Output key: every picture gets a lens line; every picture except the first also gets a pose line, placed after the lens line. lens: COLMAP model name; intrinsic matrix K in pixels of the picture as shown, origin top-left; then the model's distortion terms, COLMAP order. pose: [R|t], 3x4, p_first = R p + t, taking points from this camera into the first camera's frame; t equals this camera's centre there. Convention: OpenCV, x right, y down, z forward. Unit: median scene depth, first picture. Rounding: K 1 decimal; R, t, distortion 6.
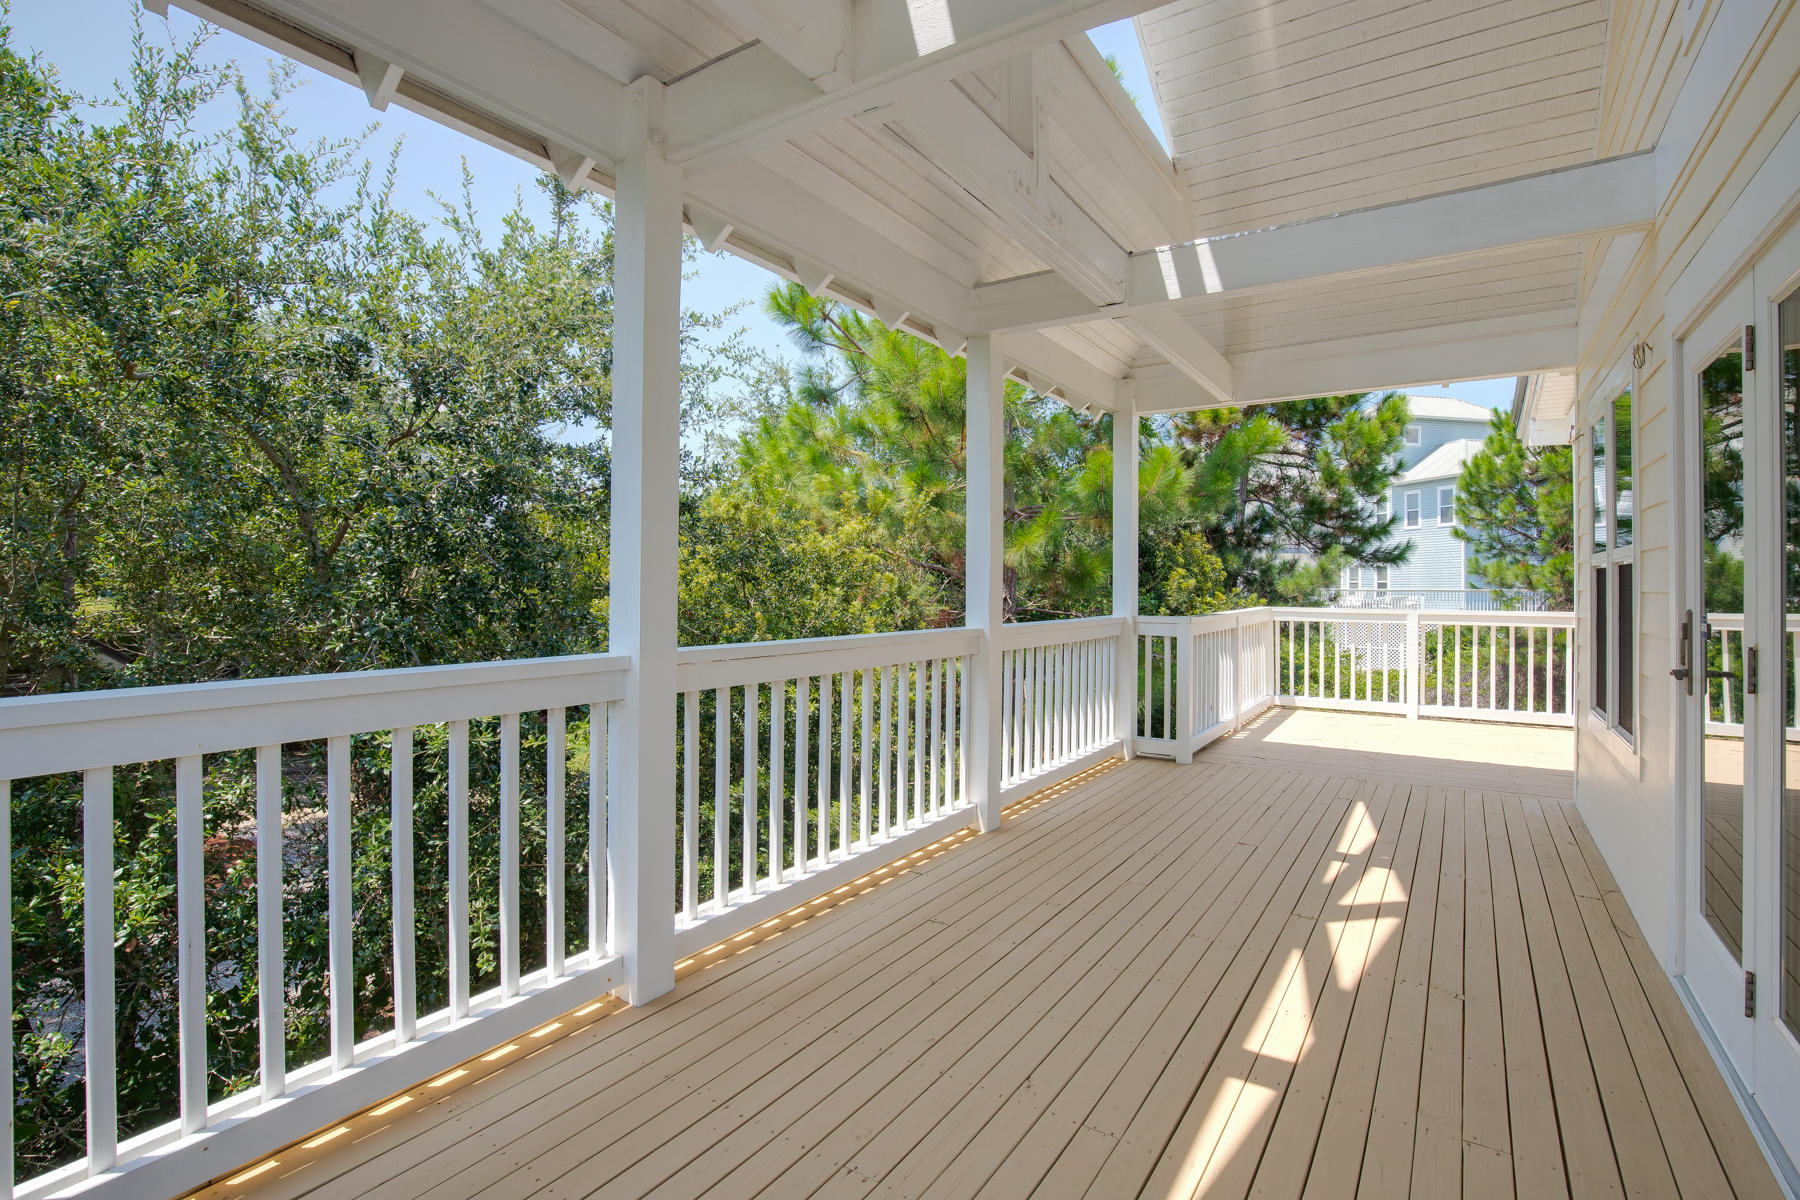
lens RADIAL K [[835.6, 0, 911.8], [0, 835.6, 591.1], [0, 0, 1]] dist [-0.050561, 0.013803]
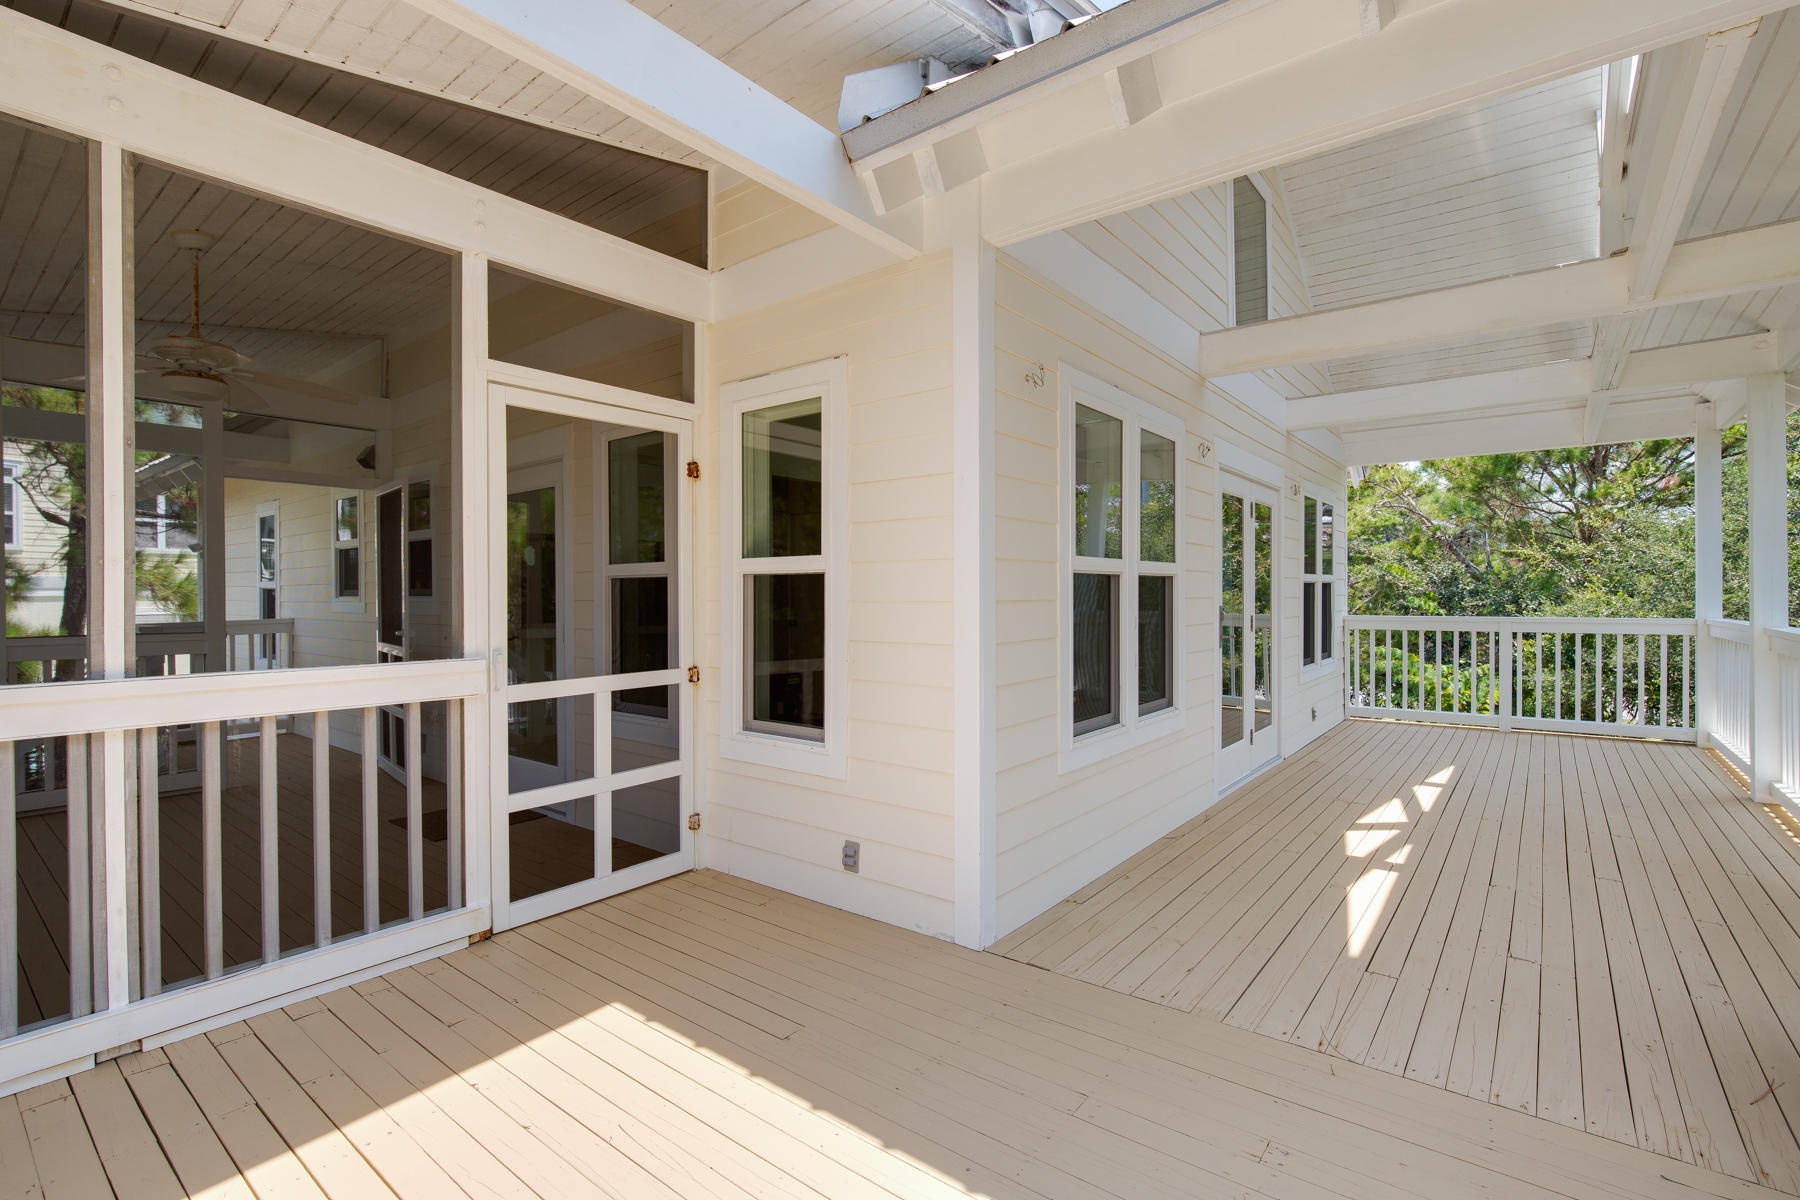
lens RADIAL K [[835.6, 0, 911.8], [0, 835.6, 591.1], [0, 0, 1]] dist [-0.050561, 0.013803]
pose [[-0.997466, -0.002357, 0.071112, 1.159545], [-0.002760, 0.999981, -0.005568, 0.002086], [-0.071098, -0.005750, -0.997453, 2.272727]]
